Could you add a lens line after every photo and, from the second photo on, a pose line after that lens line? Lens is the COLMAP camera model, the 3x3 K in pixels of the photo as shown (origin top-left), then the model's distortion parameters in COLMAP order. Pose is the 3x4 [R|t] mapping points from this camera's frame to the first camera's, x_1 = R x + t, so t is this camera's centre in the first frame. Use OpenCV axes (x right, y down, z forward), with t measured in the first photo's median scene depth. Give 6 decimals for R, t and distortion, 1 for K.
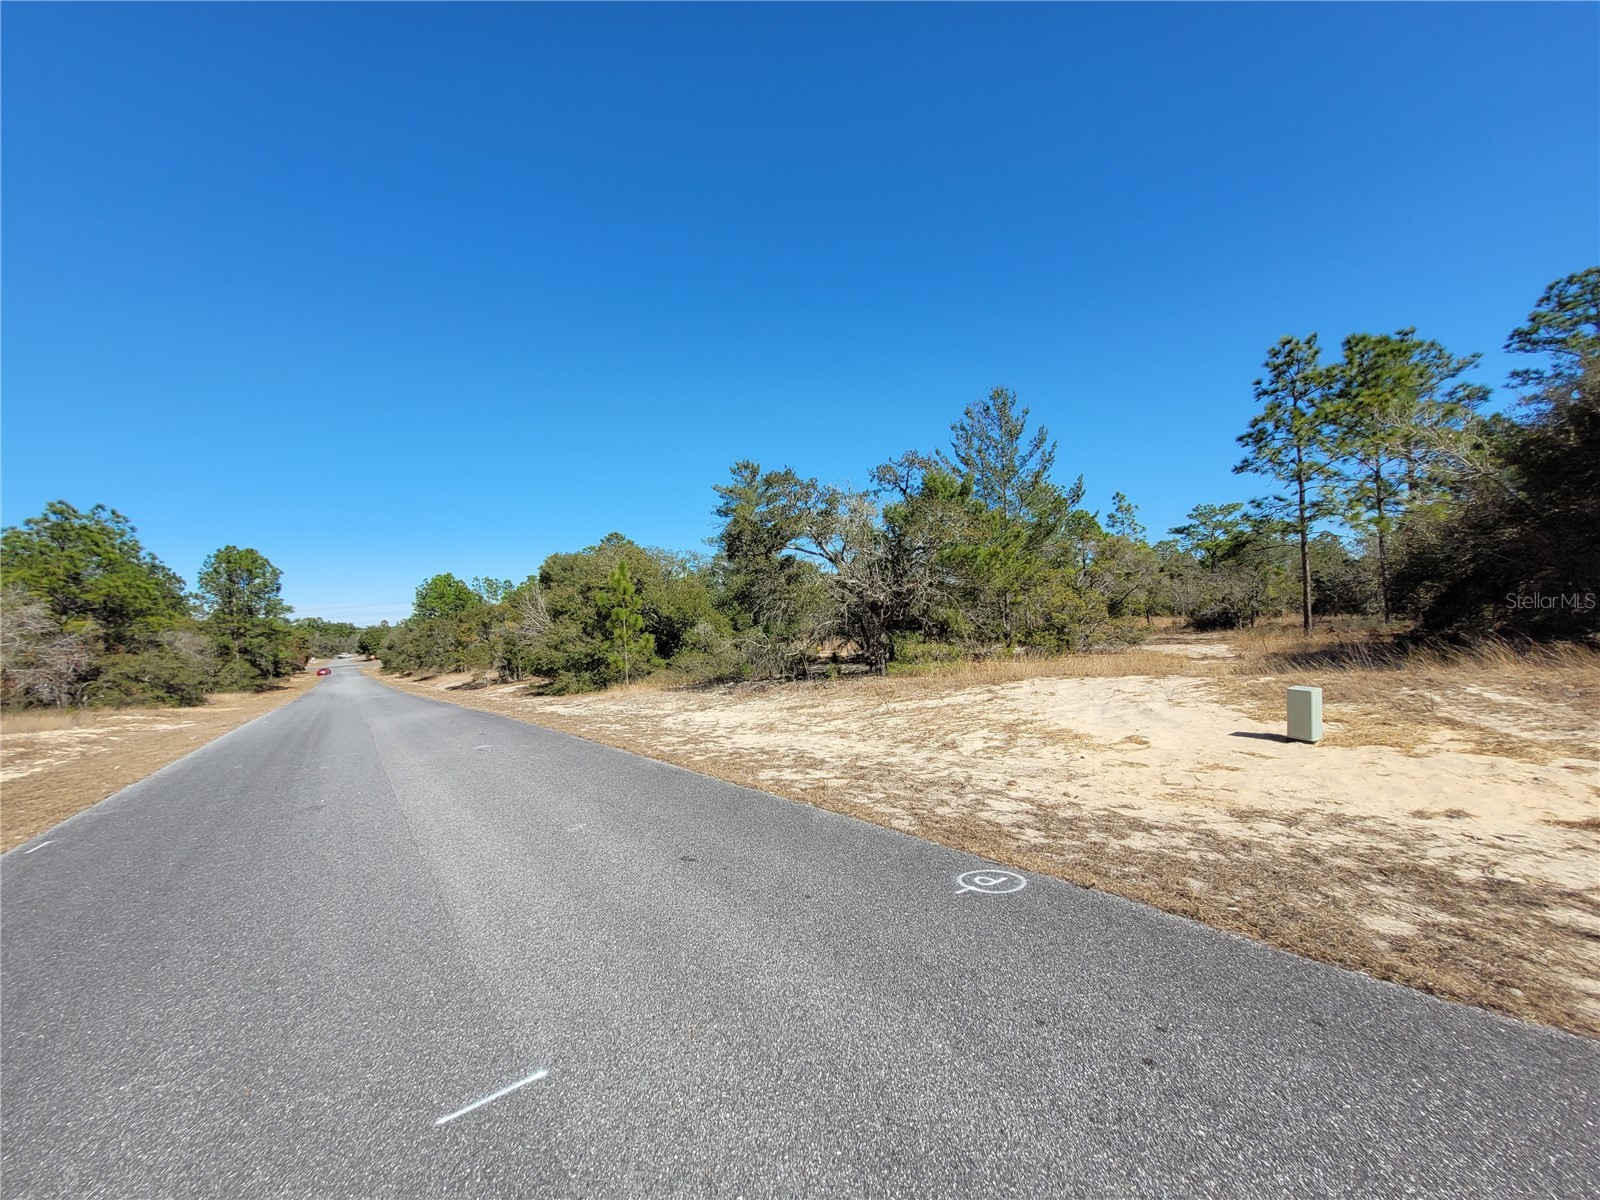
lens RADIAL K [[643.6, 0, 790.0], [0, 643.6, 610.3], [0, 0, 1]] dist [-0.000860, 0.003337]
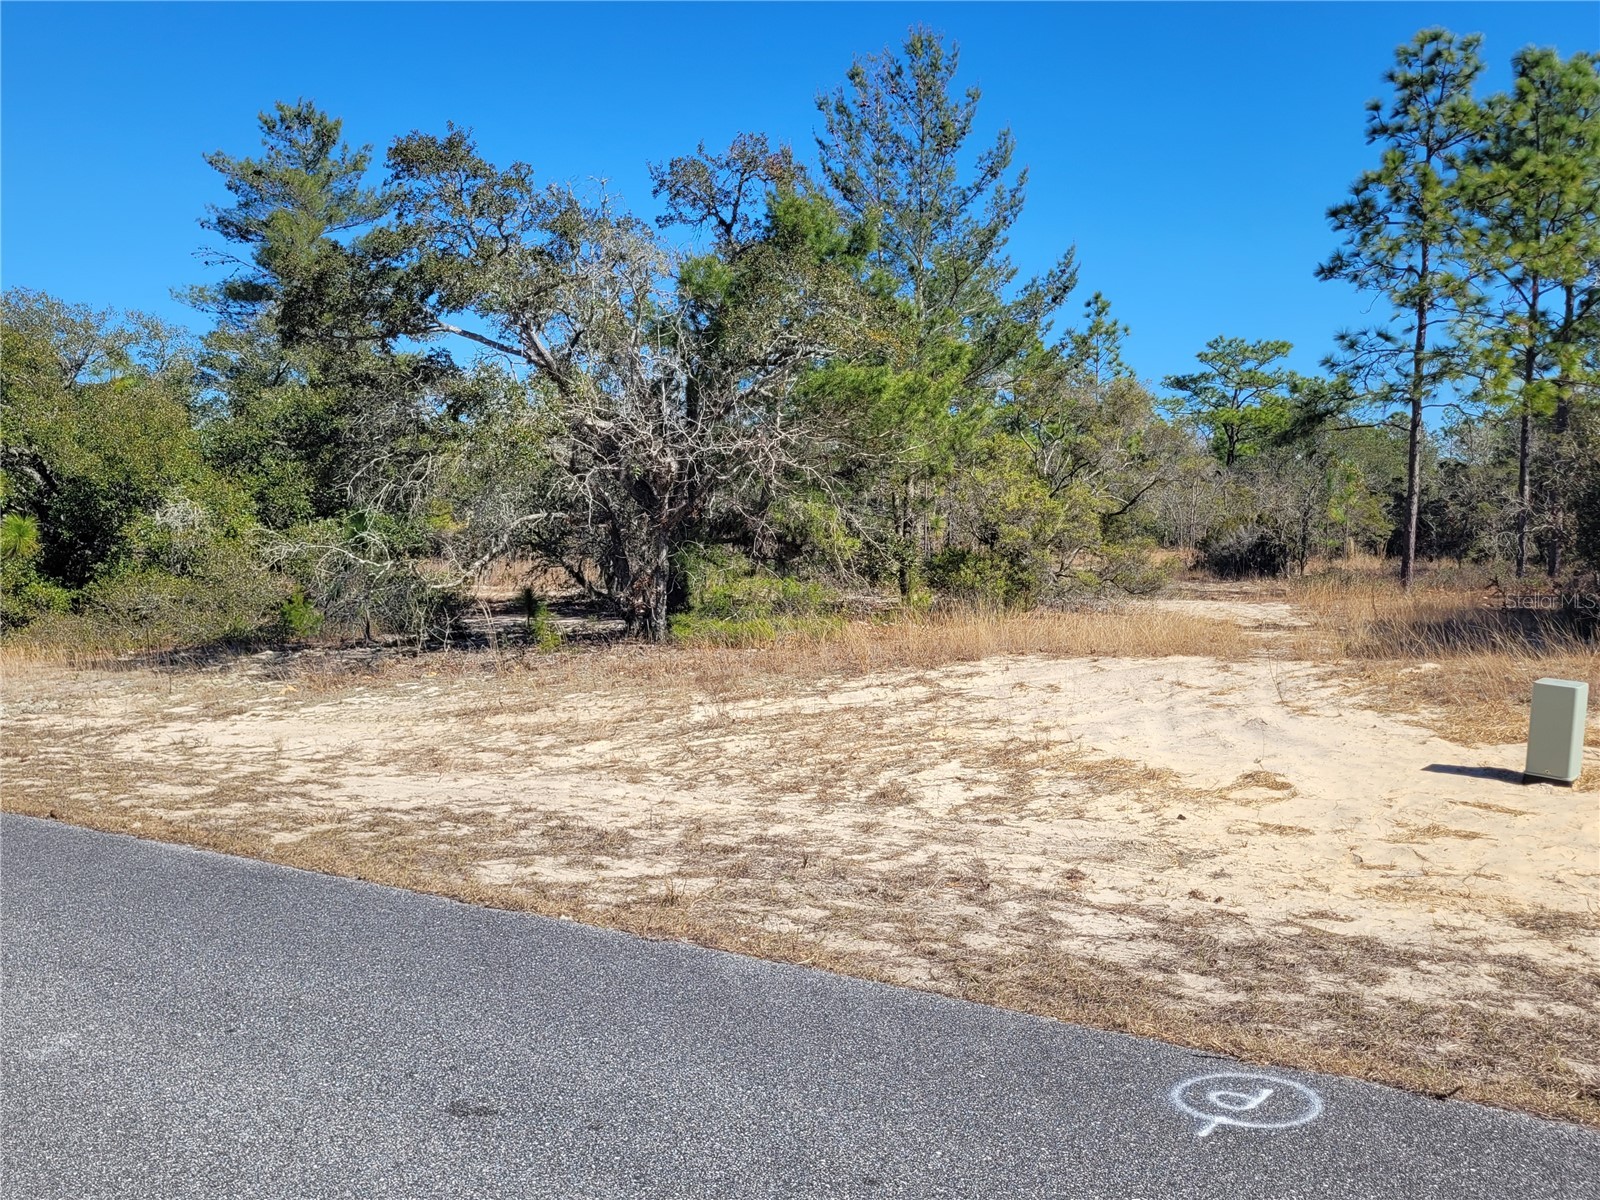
lens RADIAL K [[1380.9, 0, 800.0], [0, 1380.9, 600.0], [0, 0, 1]] dist [0.027156, 0.002992]
pose [[0.933725, 0.039399, 0.355815, -0.101787], [-0.061305, 0.996841, 0.050497, 0.017650], [-0.352702, -0.068963, 0.933191, 0.081000]]
